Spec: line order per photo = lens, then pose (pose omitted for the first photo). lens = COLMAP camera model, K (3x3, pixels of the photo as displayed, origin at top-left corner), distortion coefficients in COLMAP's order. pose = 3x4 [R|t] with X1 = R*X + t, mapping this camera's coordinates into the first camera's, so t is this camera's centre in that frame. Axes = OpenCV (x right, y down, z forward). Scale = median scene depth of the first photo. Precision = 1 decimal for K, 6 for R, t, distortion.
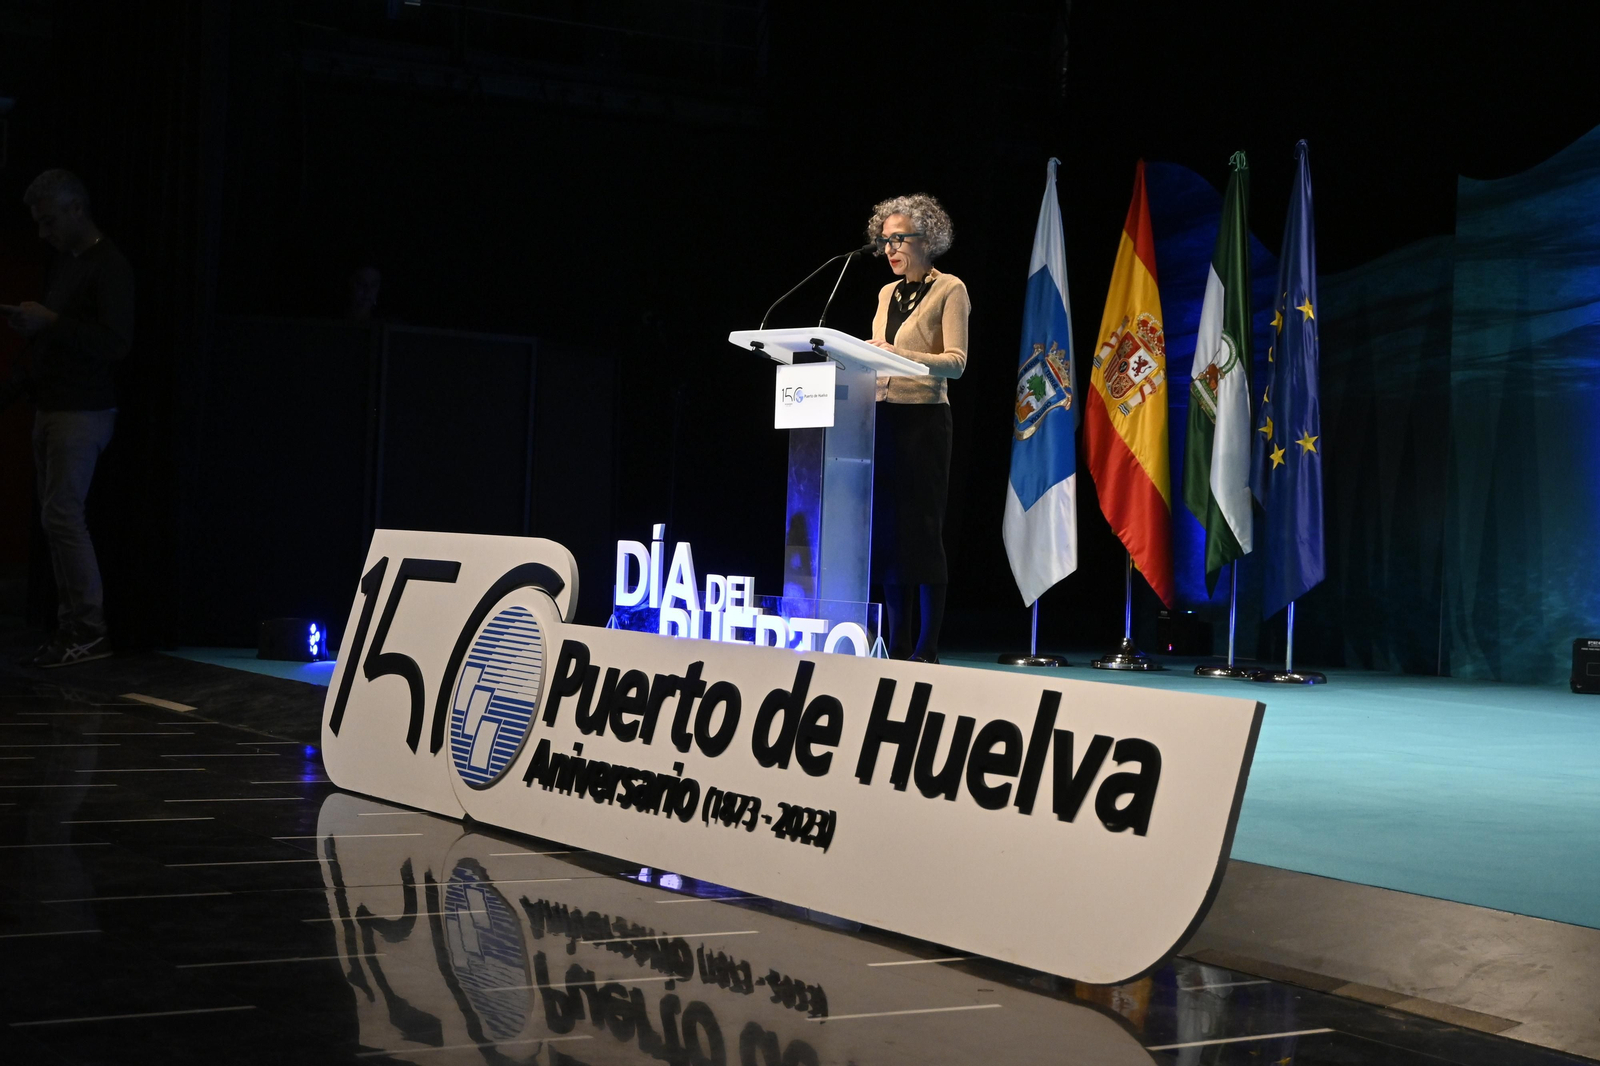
lens RADIAL K [[2621.6, 0, 800.0], [0, 2621.6, 533.0], [0, 0, 1]] dist [0.012771, -0.029390]
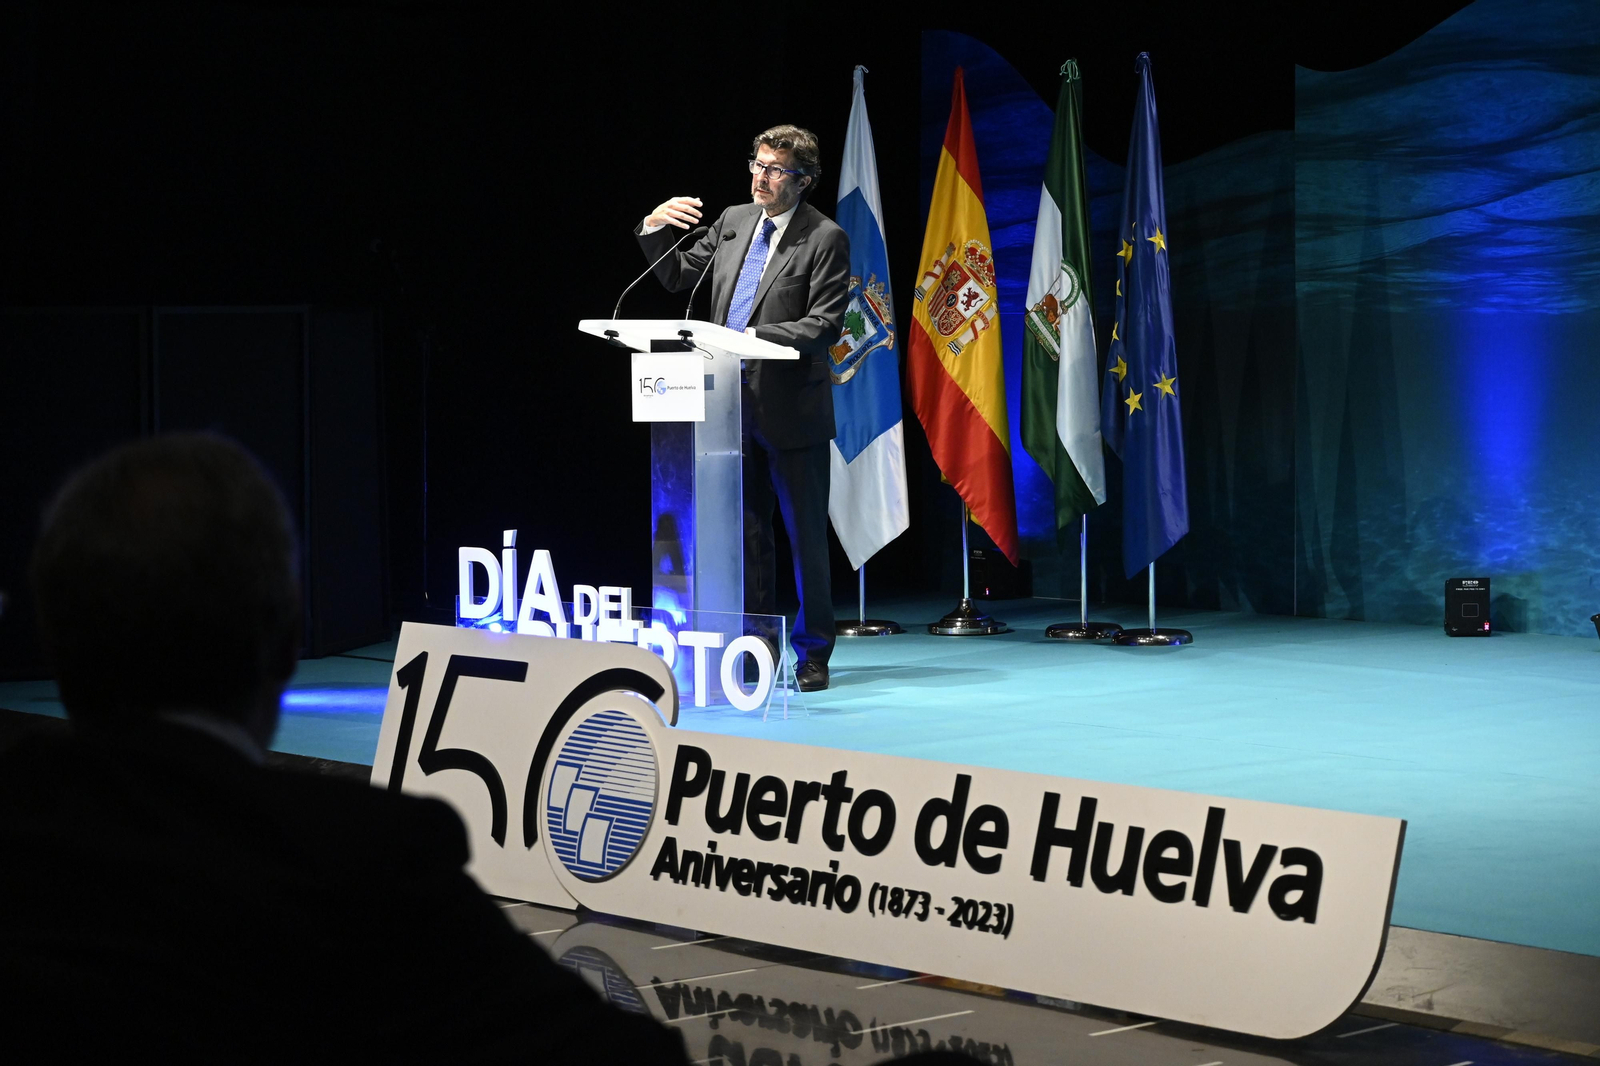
lens RADIAL K [[3713.7, 0, 800.0], [0, 3713.7, 533.0], [0, 0, 1]] dist [-0.018534, -0.045264]
pose [[0.986015, -0.056027, 0.156957, -0.137240], [0.046115, 0.996747, 0.066097, -0.072765], [-0.160149, -0.057935, 0.985391, -0.262306]]
